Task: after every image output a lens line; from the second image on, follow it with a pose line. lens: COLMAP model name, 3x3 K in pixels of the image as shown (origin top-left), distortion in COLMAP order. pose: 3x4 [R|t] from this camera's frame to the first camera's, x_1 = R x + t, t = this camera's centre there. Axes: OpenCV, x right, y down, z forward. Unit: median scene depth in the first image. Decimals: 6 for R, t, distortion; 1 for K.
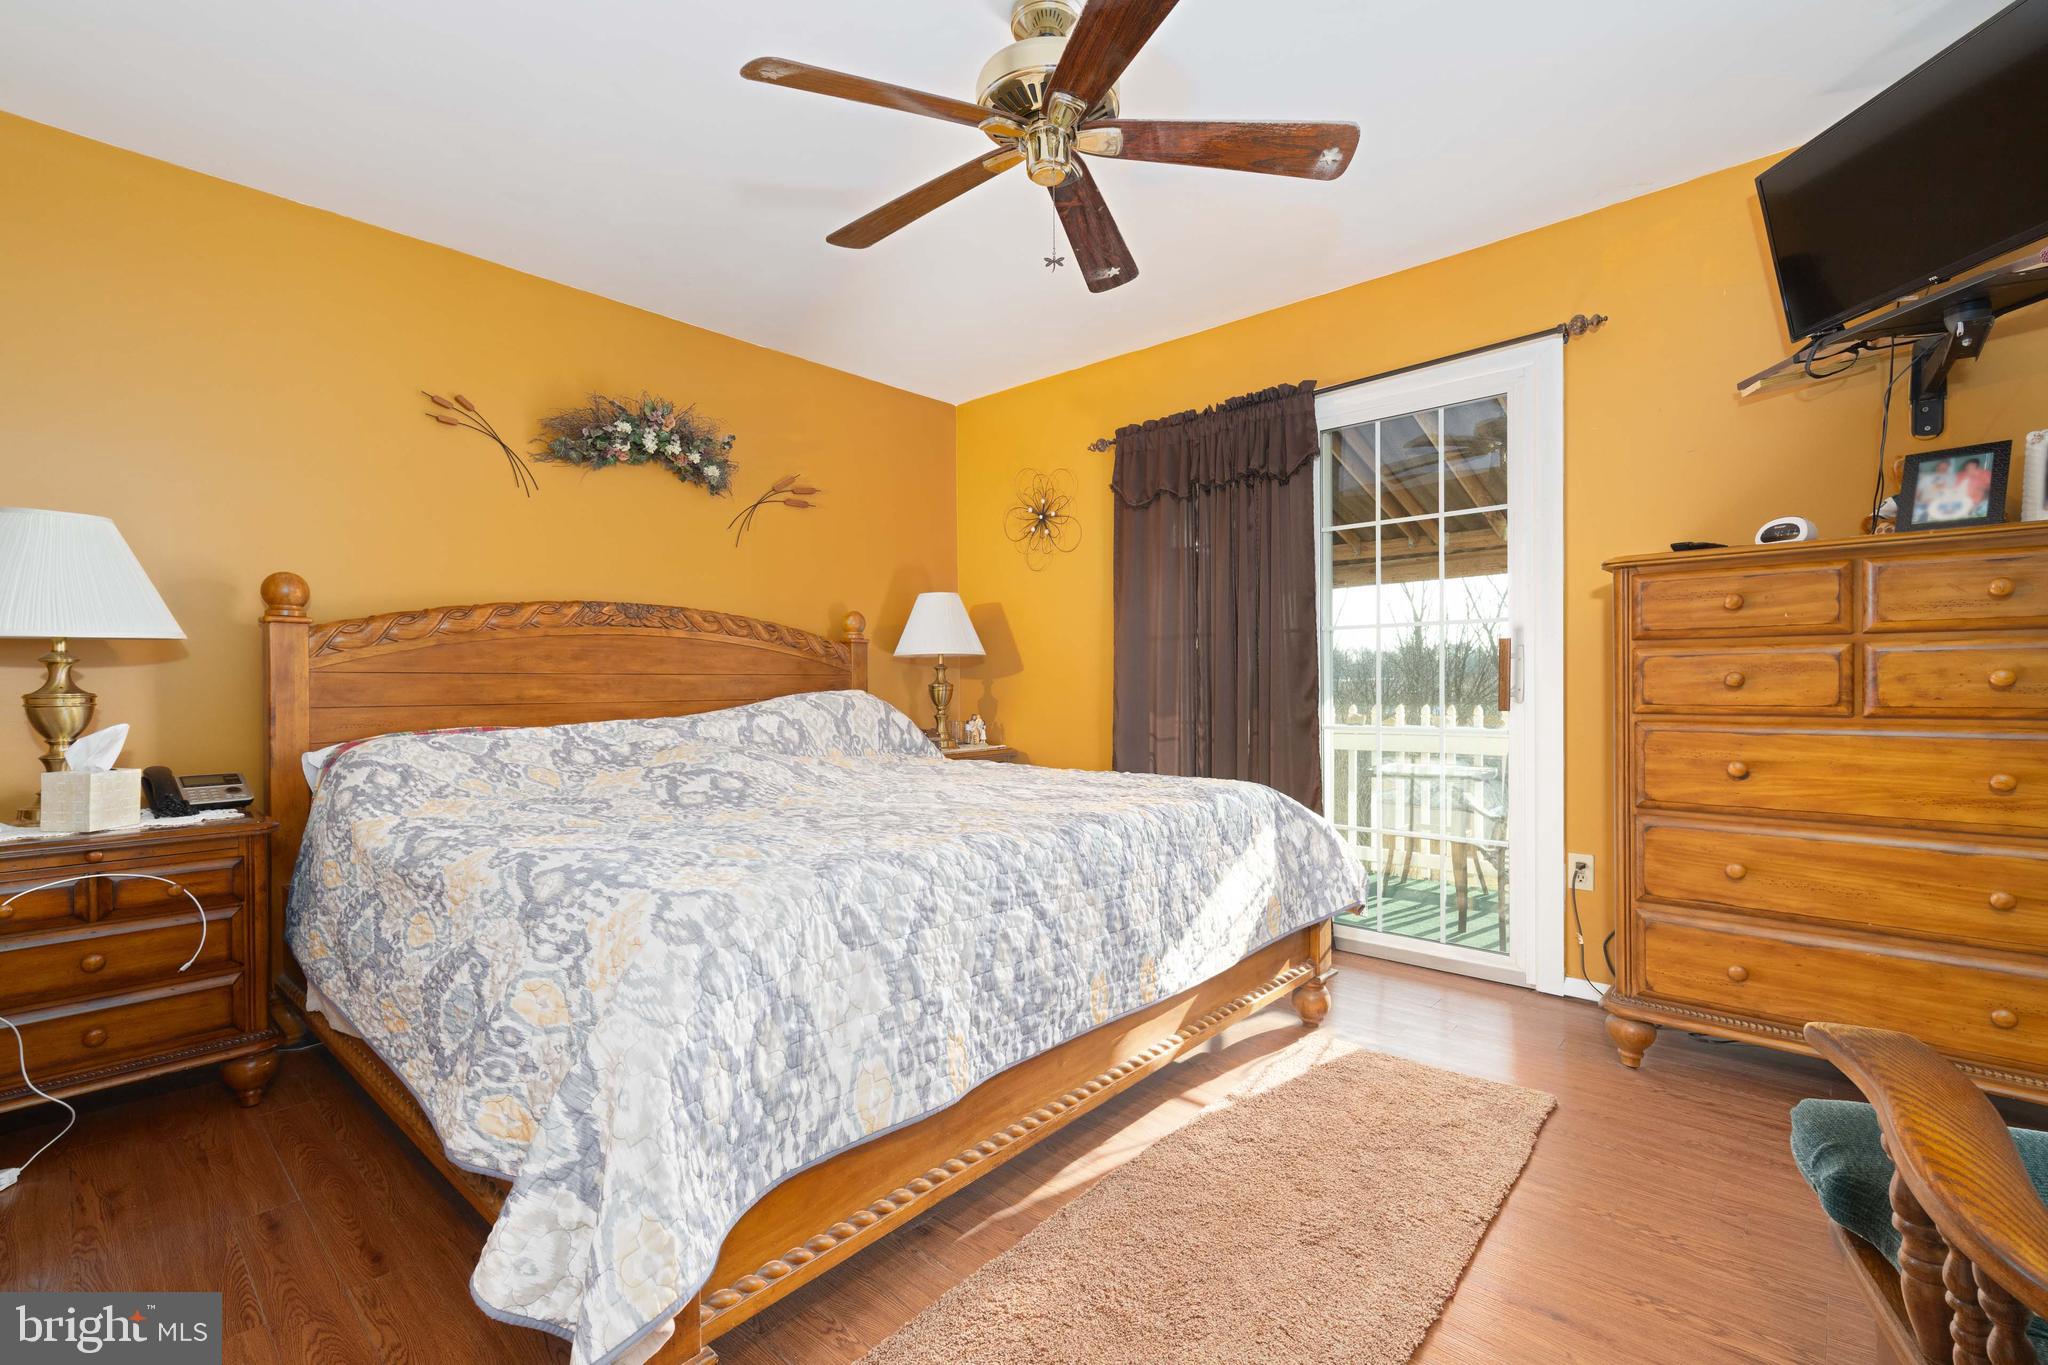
lens RADIAL K [[896.6, 0, 1019.6], [0, 896.6, 679.9], [0, 0, 1]] dist [0.007345, -0.000631]
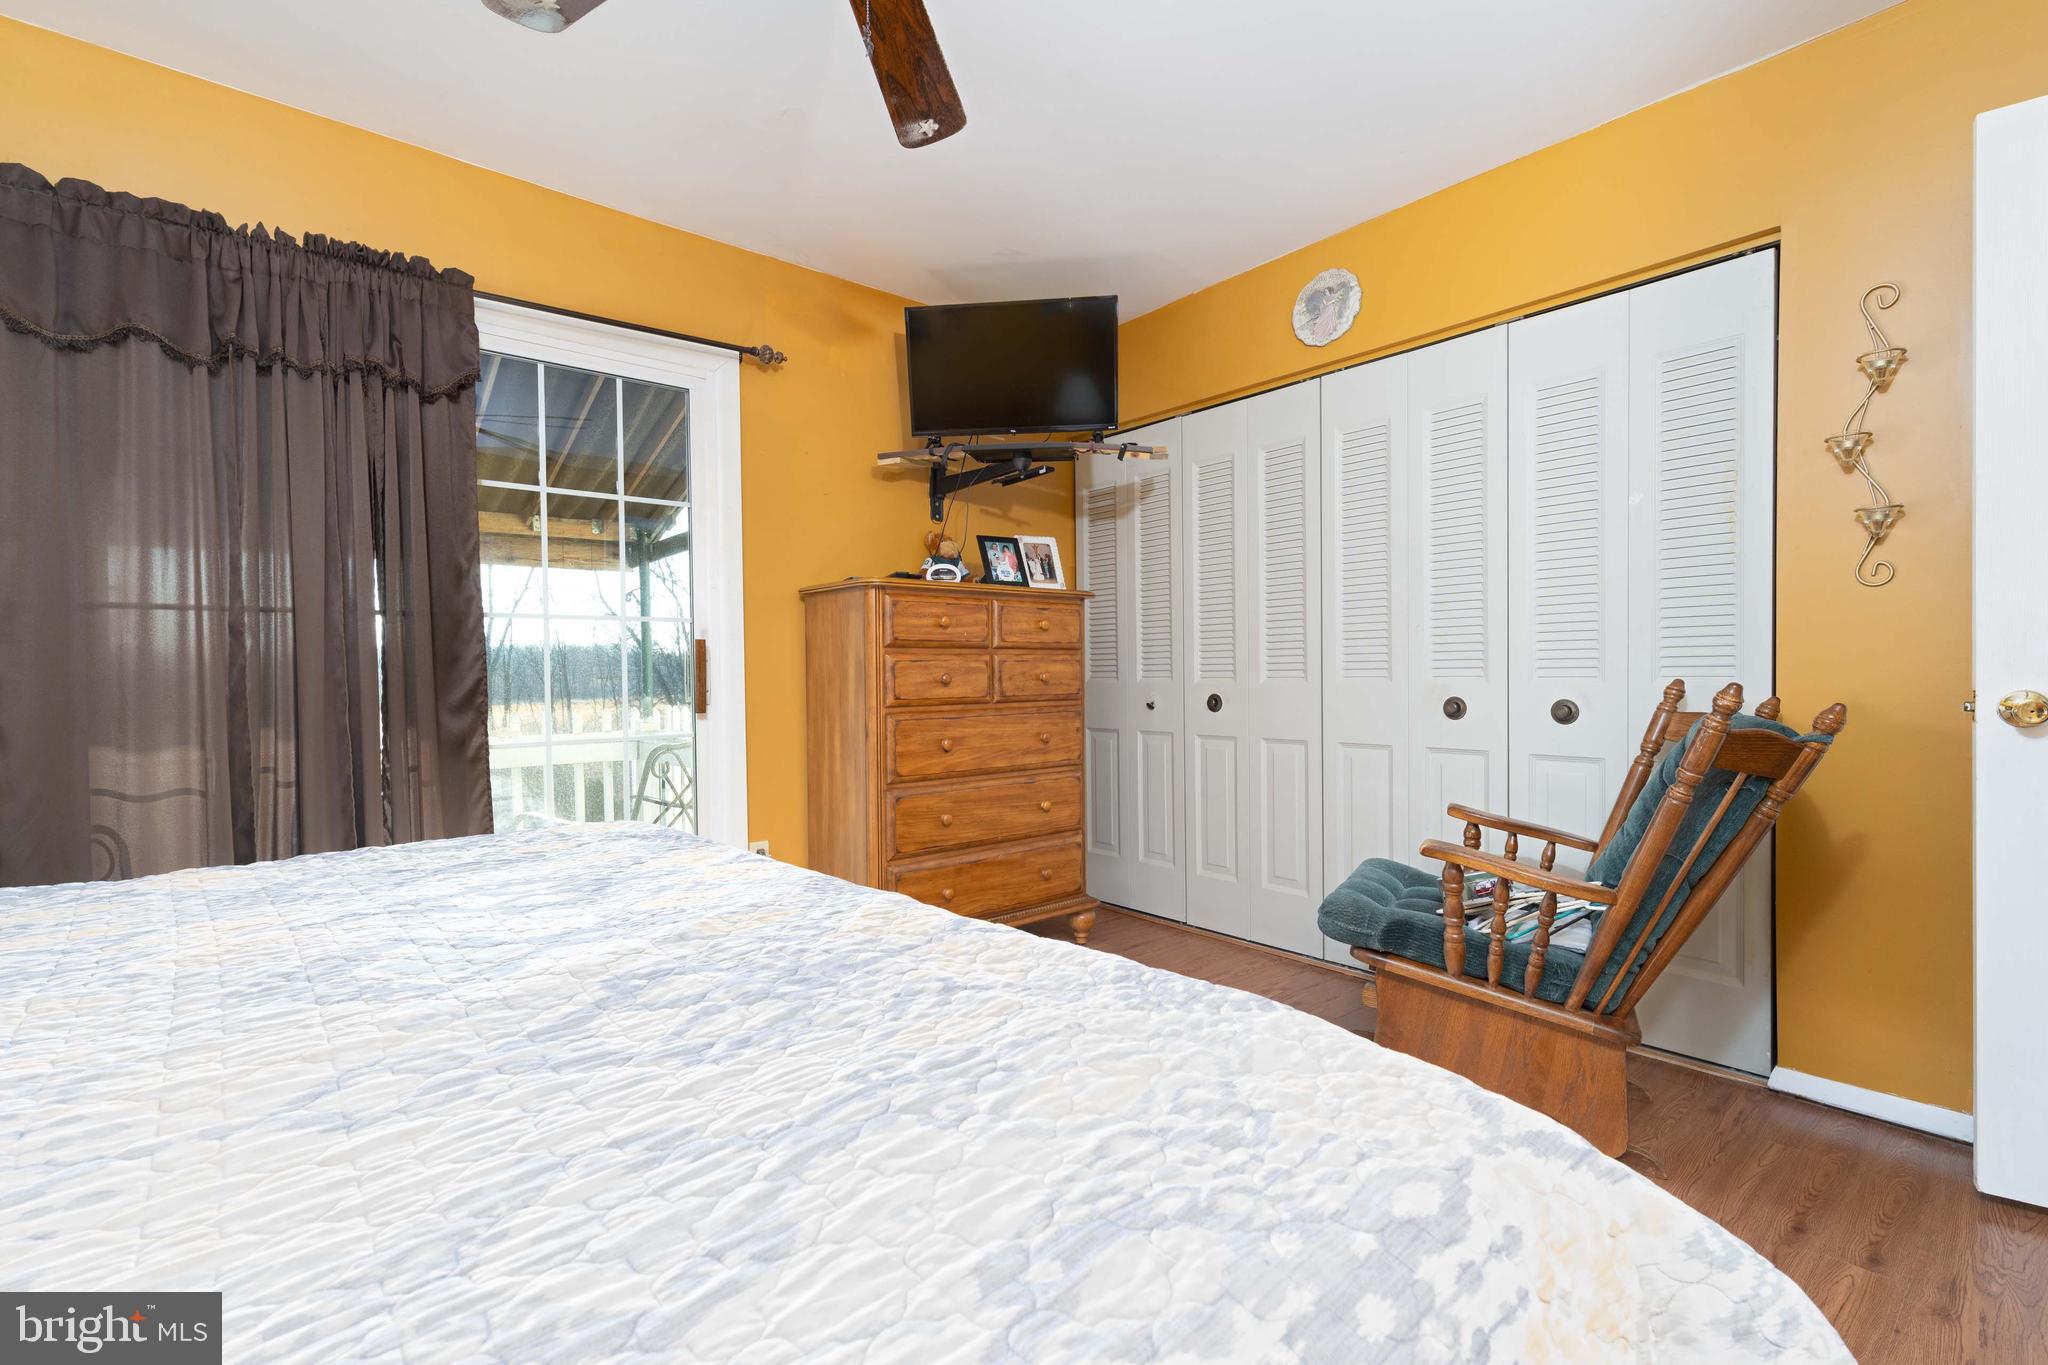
lens RADIAL K [[896.6, 0, 1020.1], [0, 896.6, 683.2], [0, 0, 1]] dist [0.007345, -0.000631]
pose [[0.127117, -0.005216, 0.991874, -0.507316], [0.010437, 0.999938, 0.003920, 0.001809], [-0.991833, 0.009854, 0.127164, 0.681158]]
